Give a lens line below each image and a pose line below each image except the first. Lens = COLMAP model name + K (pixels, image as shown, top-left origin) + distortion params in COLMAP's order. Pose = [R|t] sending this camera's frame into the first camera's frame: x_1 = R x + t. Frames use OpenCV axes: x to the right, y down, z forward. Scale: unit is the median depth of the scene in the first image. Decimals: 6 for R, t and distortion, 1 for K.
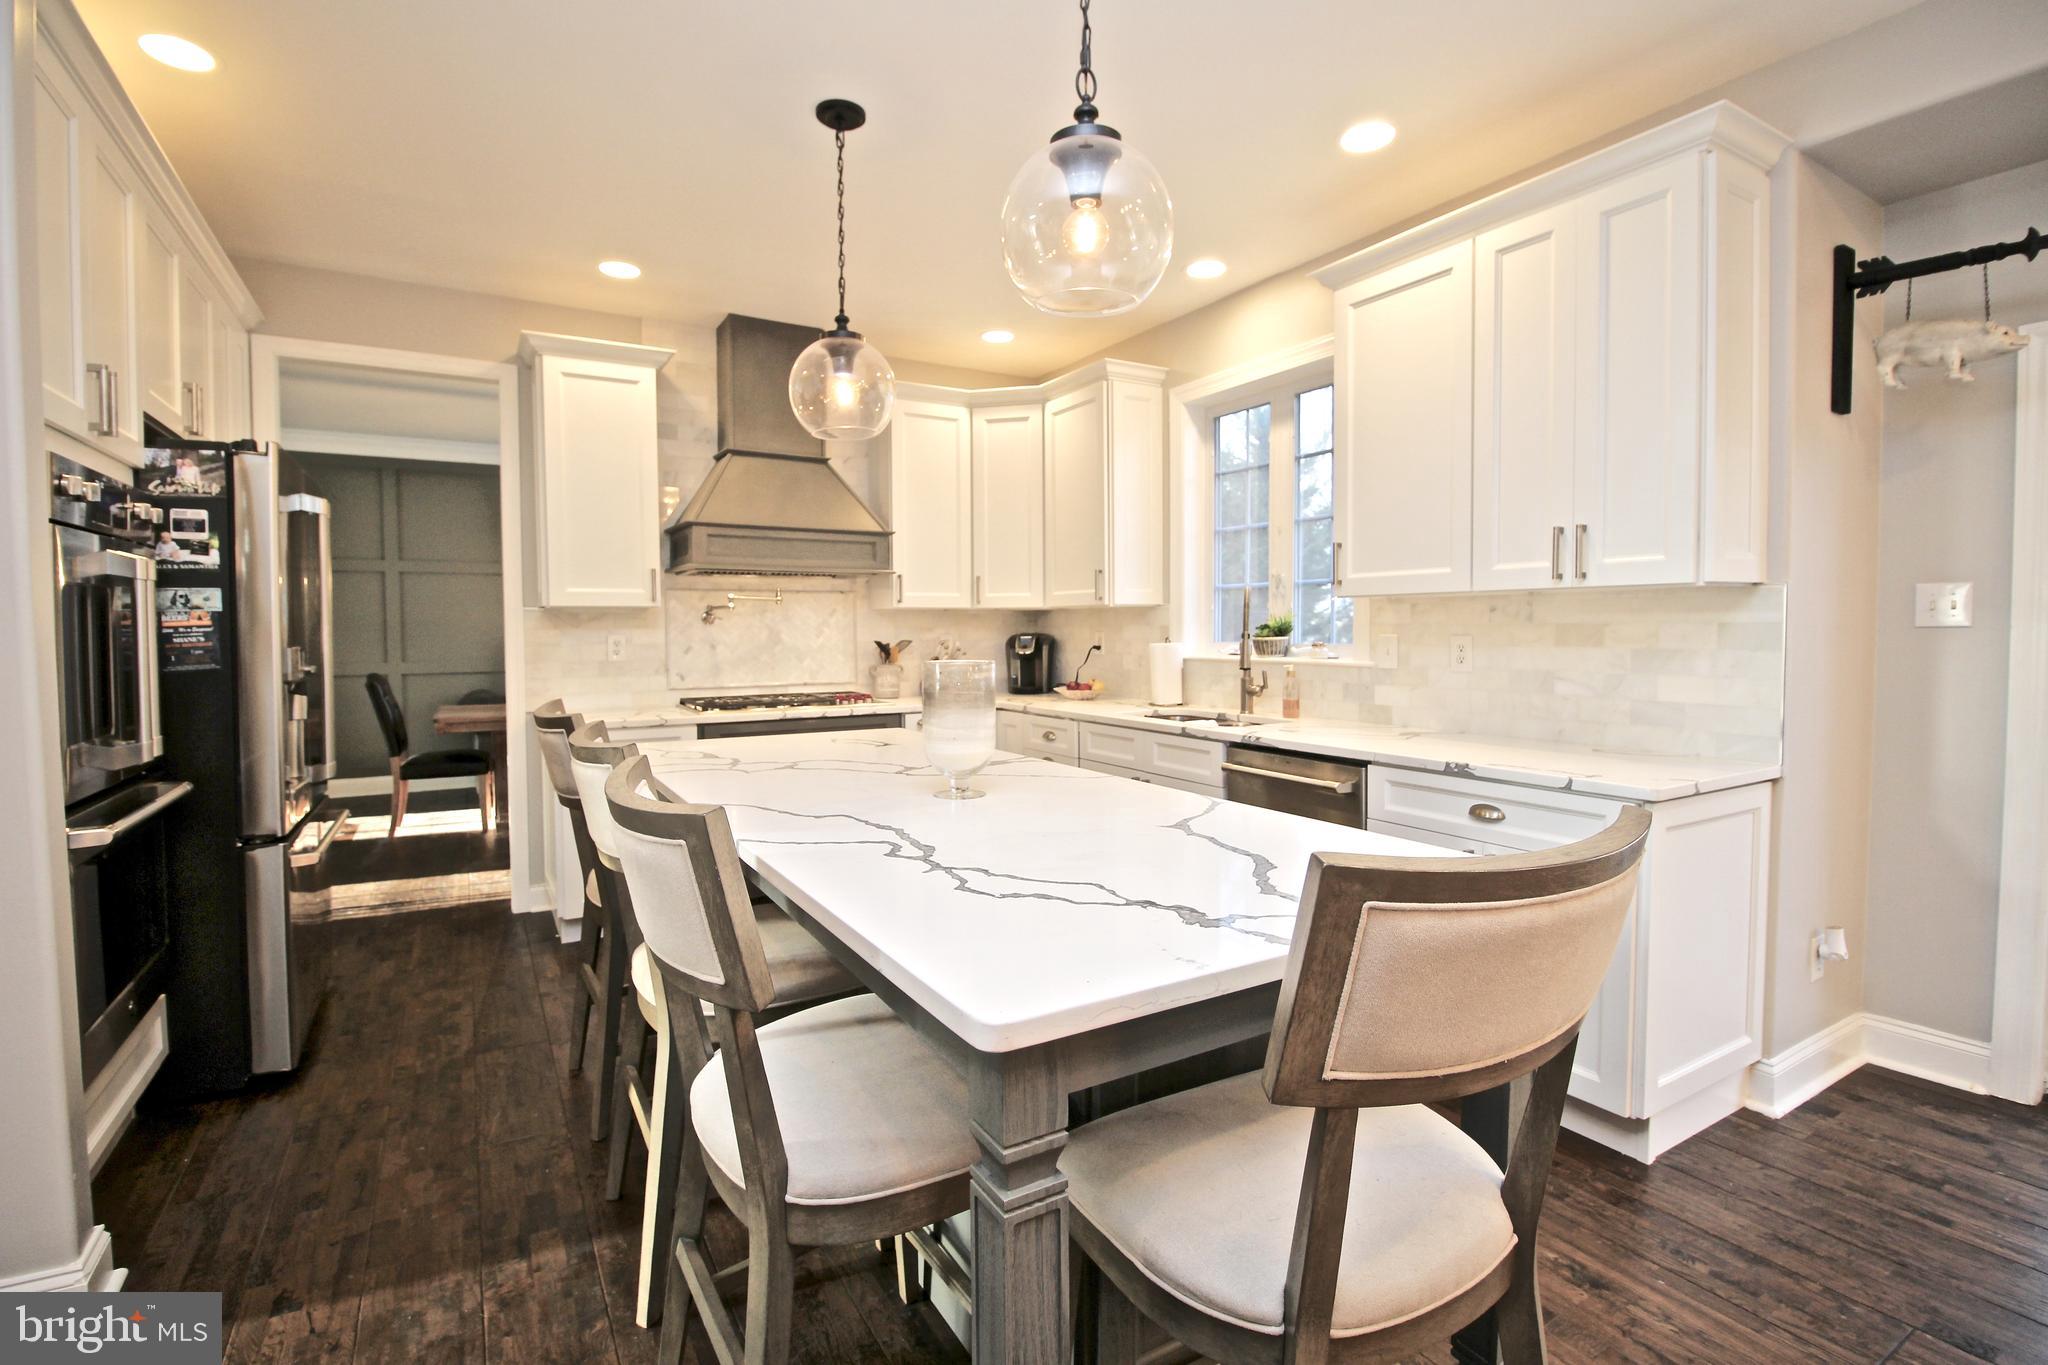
lens RADIAL K [[947.4, 0, 1024.9], [0, 947.4, 673.7], [0, 0, 1]] dist [-0.010378, -0.000062]
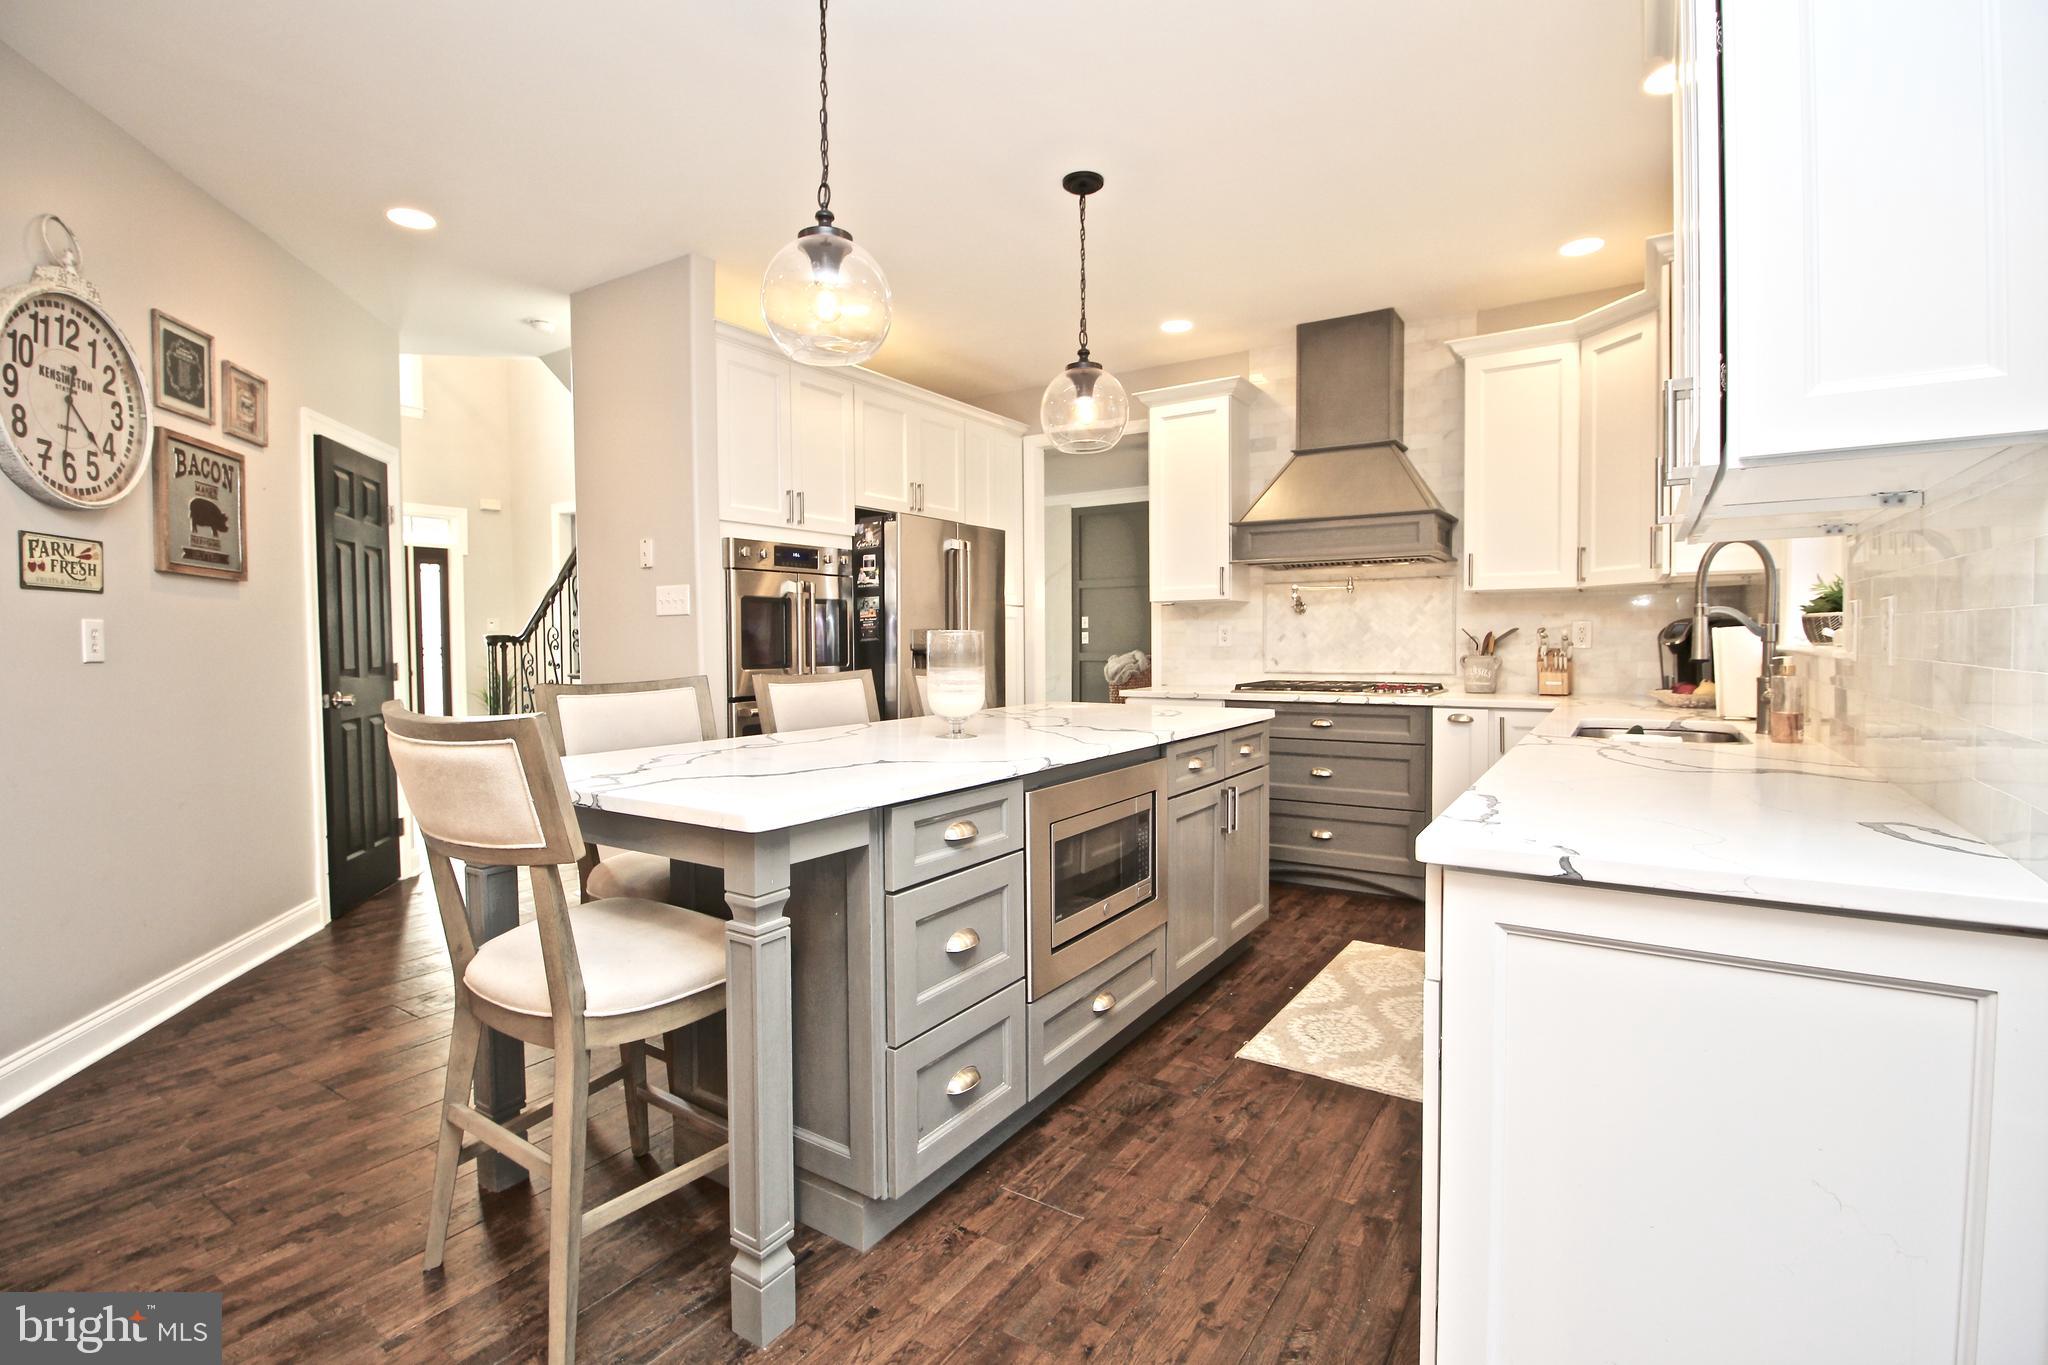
lens RADIAL K [[947.4, 0, 1014.6], [0, 947.4, 679.9], [0, 0, 1]] dist [-0.010378, -0.000062]
pose [[0.440698, 0.038449, -0.896832, 0.508382], [-0.036806, 0.999016, 0.024744, 0.008660], [0.896901, 0.022105, 0.441679, 0.234641]]
